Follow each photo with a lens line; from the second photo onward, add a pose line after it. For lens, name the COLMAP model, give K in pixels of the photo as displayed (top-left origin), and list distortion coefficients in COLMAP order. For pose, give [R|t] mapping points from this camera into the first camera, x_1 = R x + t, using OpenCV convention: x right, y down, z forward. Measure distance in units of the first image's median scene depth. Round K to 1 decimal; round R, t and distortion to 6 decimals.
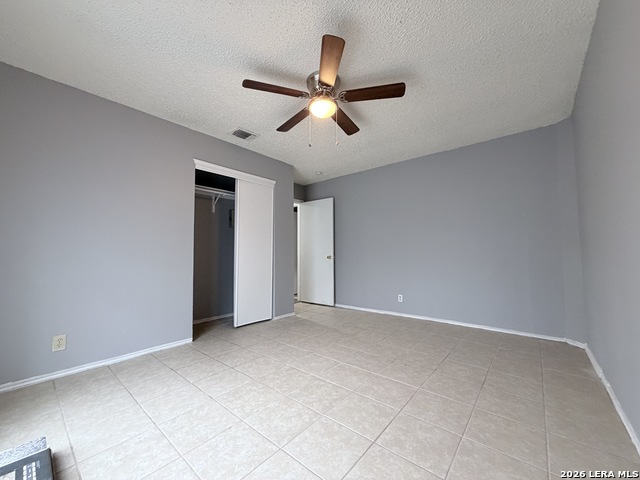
lens RADIAL K [[255.5, 0, 321.5], [0, 255.5, 237.9], [0, 0, 1]] dist [-0.000690, 0.000635]
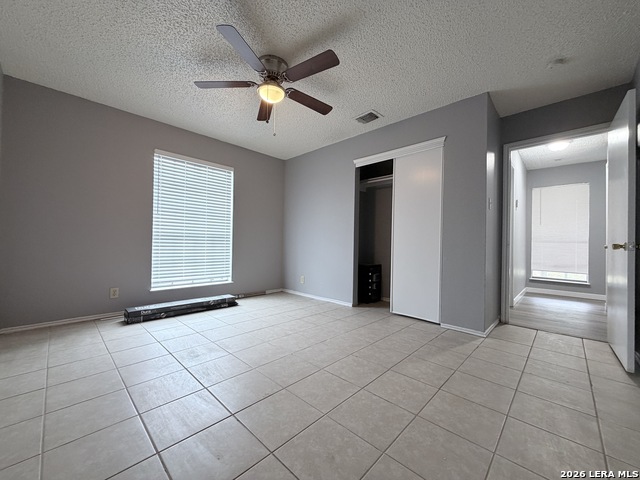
lens RADIAL K [[255.5, 0, 313.7], [0, 255.5, 239.6], [0, 0, 1]] dist [-0.000690, 0.000635]
pose [[-0.077956, -0.007644, -0.996928, 0.763314], [0.043158, 0.999007, -0.011035, 0.079678], [0.996022, -0.043885, -0.077548, 0.917041]]
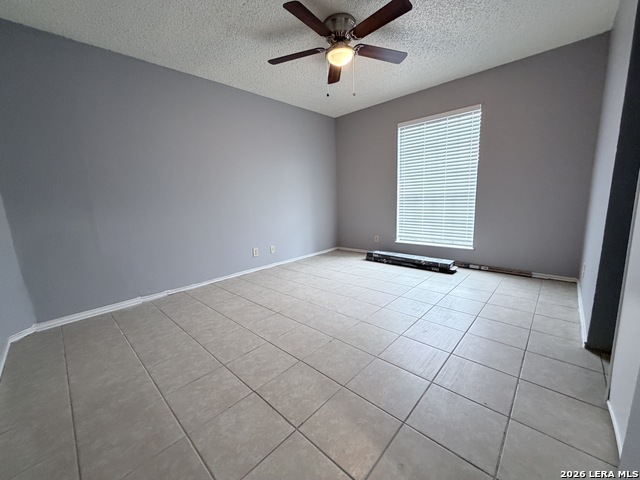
lens RADIAL K [[255.5, 0, 321.8], [0, 255.5, 241.1], [0, 0, 1]] dist [-0.000690, 0.000635]
pose [[-0.997647, 0.037615, 0.057324, 0.035393], [0.043626, 0.993247, 0.107501, 0.083733], [-0.052893, 0.109749, -0.992551, 1.557446]]
